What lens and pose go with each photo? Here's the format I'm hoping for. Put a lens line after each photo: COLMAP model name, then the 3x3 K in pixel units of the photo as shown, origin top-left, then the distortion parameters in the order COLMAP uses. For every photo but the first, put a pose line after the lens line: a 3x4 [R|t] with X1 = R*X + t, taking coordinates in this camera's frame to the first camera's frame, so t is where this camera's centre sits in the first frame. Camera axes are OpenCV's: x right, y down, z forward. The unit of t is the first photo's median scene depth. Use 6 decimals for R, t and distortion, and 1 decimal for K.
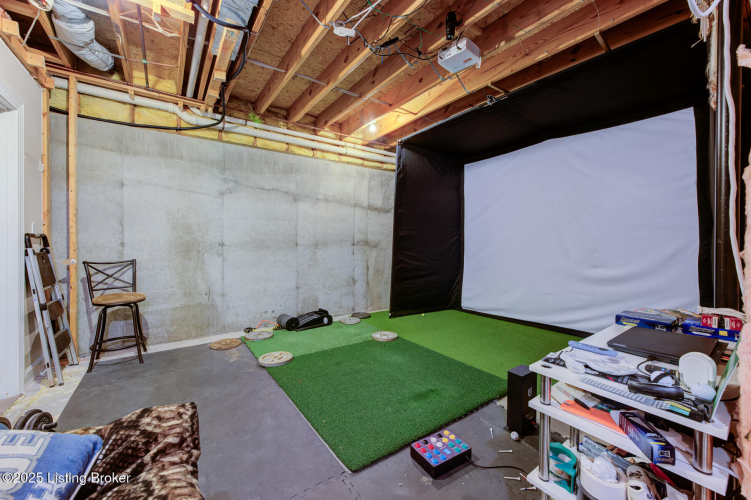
lens RADIAL K [[294.5, 0, 374.9], [0, 294.5, 246.0], [0, 0, 1]] dist [-0.000098, 0.000005]
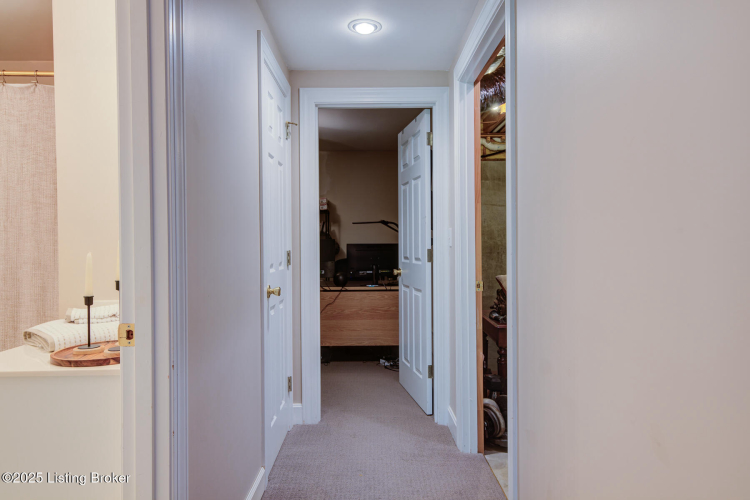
lens RADIAL K [[519.1, 0, 374.9], [0, 519.1, 248.3], [0, 0, 1]] dist [0.000614, 0.000034]
pose [[0.817247, 0.000111, -0.576287, 0.234085], [0.001166, 0.999998, 0.001846, -0.005342], [0.576286, -0.002180, 0.817245, -1.089694]]
